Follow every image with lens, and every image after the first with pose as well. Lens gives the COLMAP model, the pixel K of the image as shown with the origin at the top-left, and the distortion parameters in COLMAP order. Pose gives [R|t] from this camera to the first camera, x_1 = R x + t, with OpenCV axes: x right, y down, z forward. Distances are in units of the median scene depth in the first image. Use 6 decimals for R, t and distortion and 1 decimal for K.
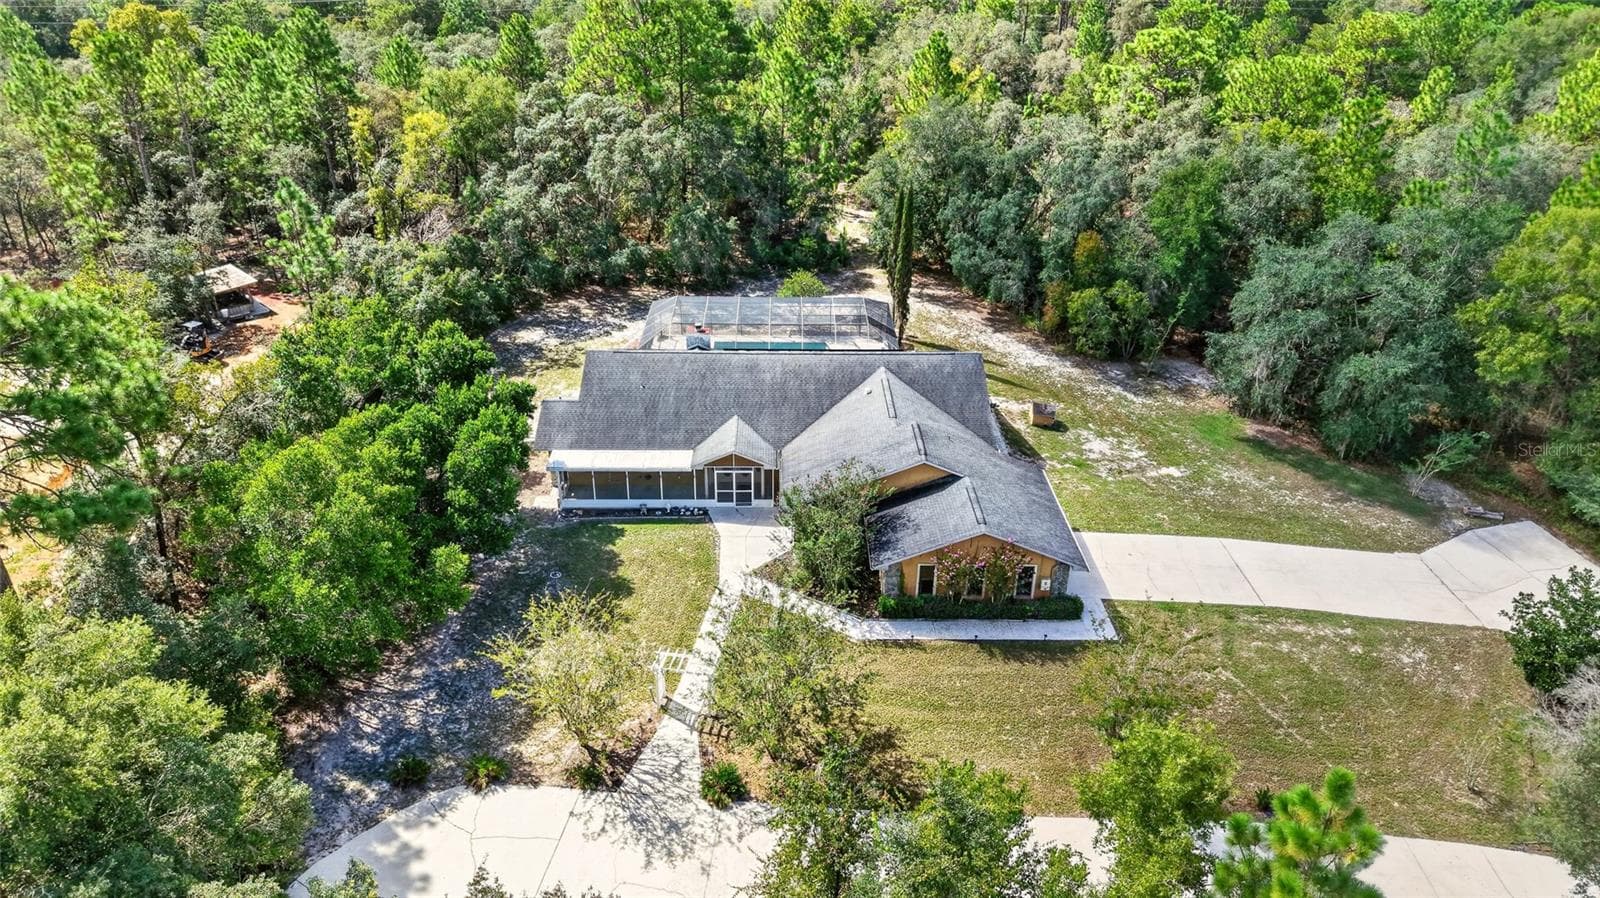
lens RADIAL K [[1041.7, 0, 801.4], [0, 1041.7, 476.6], [0, 0, 1]] dist [0.005121, 0.000511]
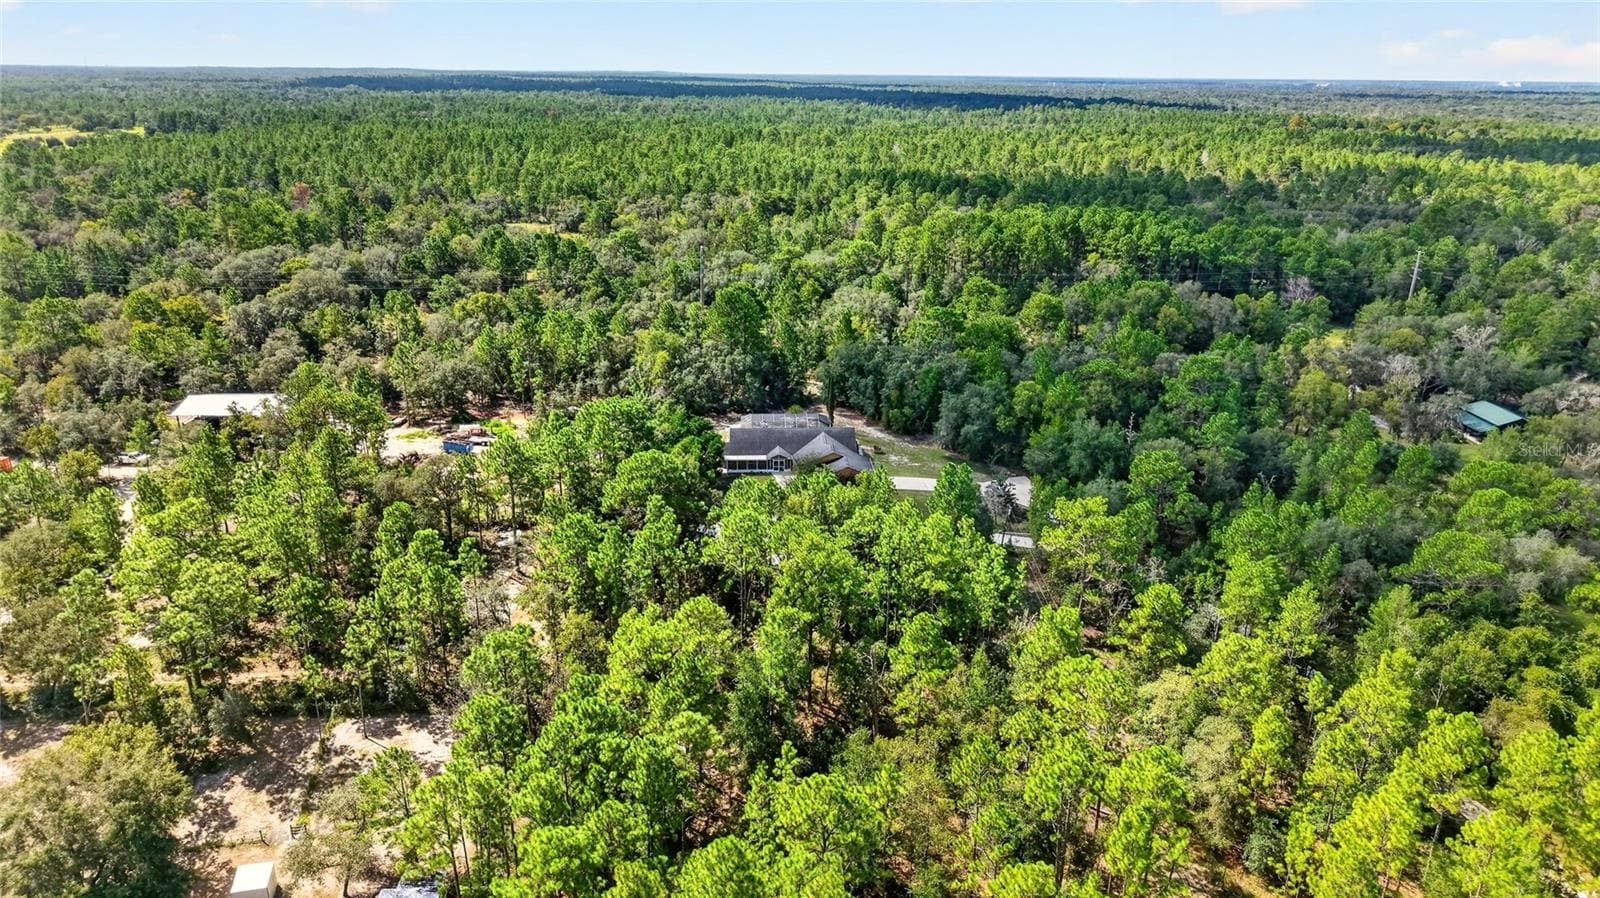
lens RADIAL K [[1041.7, 0, 801.4], [0, 1041.7, 476.6], [0, 0, 1]] dist [0.005121, 0.000511]
pose [[0.999484, -0.016577, 0.027524, -0.083434], [0.020451, 0.988920, -0.147036, 0.539868], [-0.024781, 0.147523, 0.988748, -2.315269]]
